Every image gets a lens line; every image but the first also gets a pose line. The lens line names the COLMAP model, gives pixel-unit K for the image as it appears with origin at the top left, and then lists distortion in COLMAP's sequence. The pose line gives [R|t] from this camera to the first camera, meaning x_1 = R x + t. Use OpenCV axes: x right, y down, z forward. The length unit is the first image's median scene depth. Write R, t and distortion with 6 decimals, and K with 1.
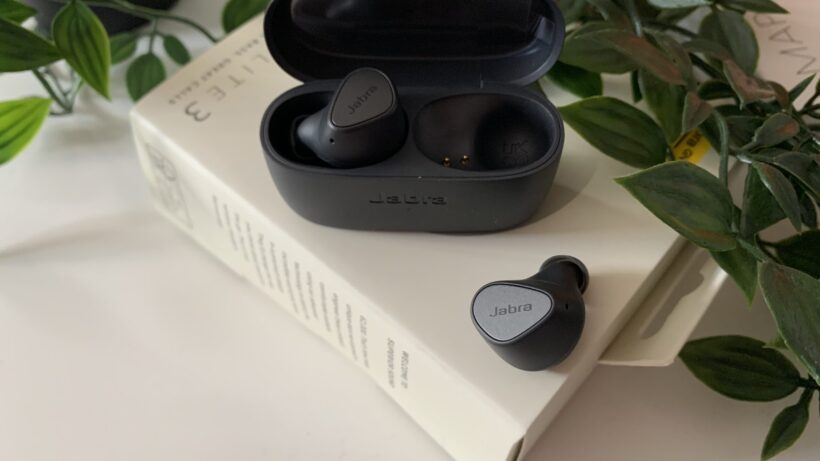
lens RADIAL K [[608.6, 0, 410.0], [0, 608.6, 230.5], [0, 0, 1]] dist [-0.084039, 0.131827]
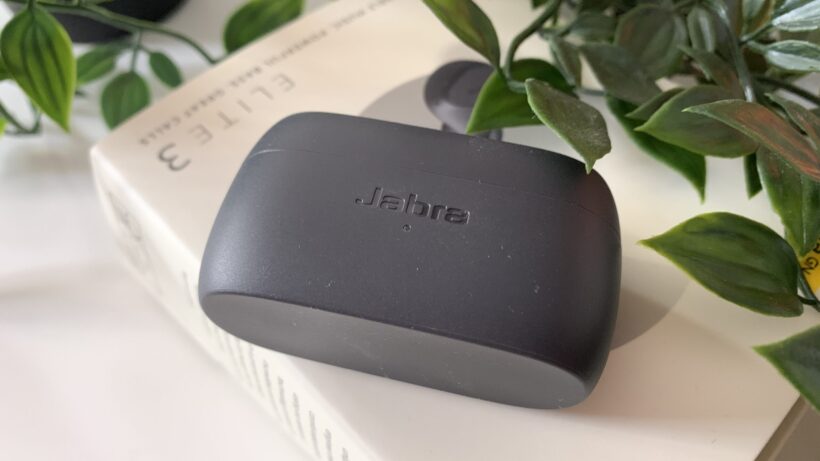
lens RADIAL K [[608.6, 0, 410.0], [0, 608.6, 230.5], [0, 0, 1]] dist [-0.084039, 0.131827]
pose [[0.996704, 0.076481, -0.027054, -0.017837], [-0.076697, 0.997030, -0.007027, -0.116715], [0.026436, 0.009078, 0.999609, 0.218793]]
